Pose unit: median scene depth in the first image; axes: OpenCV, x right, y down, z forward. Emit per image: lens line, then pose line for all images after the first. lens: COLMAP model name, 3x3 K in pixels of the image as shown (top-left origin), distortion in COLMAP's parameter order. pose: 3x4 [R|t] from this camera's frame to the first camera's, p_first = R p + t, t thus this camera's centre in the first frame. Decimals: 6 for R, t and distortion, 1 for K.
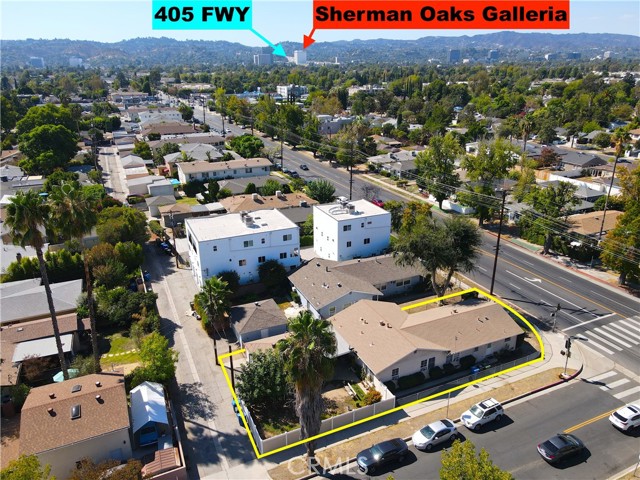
lens RADIAL K [[469.7, 0, 322.5], [0, 469.7, 243.5], [0, 0, 1]] dist [-0.003251, 0.031379]
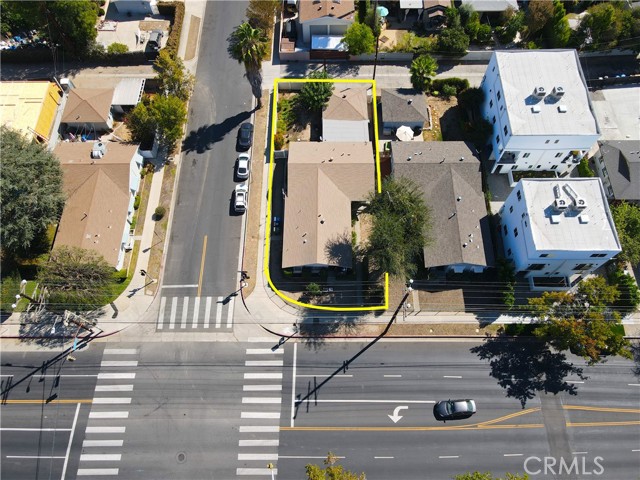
lens RADIAL K [[469.7, 0, 322.5], [0, 469.7, 243.5], [0, 0, 1]] dist [-0.003251, 0.031379]
pose [[-0.415712, 0.827889, -0.376542, 0.589402], [-0.317108, 0.256093, 0.913159, -0.669338], [0.852424, 0.499015, 0.156070, 0.684849]]
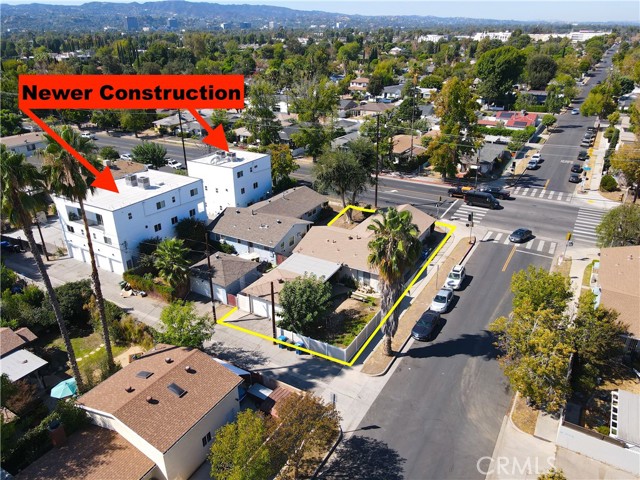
lens RADIAL K [[469.7, 0, 322.5], [0, 469.7, 243.5], [0, 0, 1]] dist [-0.003251, 0.031379]
pose [[0.816197, -0.238889, 0.526075, -0.389087], [0.209605, 0.970918, 0.115692, 0.032410], [-0.538413, 0.015840, 0.842532, 0.078446]]
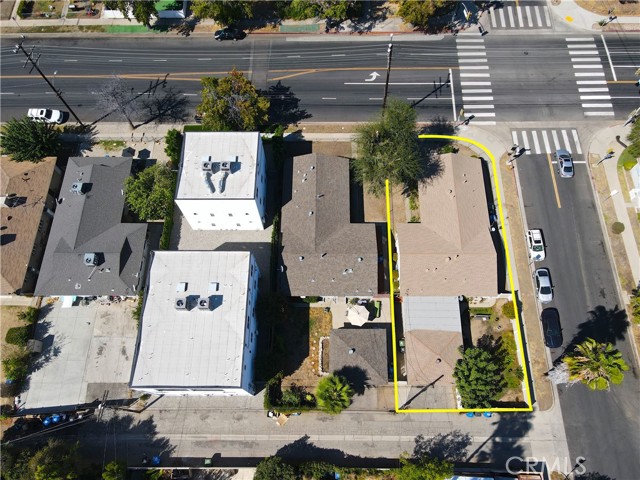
lens RADIAL K [[469.7, 0, 322.5], [0, 469.7, 243.5], [0, 0, 1]] dist [-0.003251, 0.031379]
pose [[0.419877, -0.835313, 0.354903, -0.264601], [0.335838, 0.506284, 0.794286, -0.610515], [-0.843158, -0.214313, 0.493106, 0.547777]]
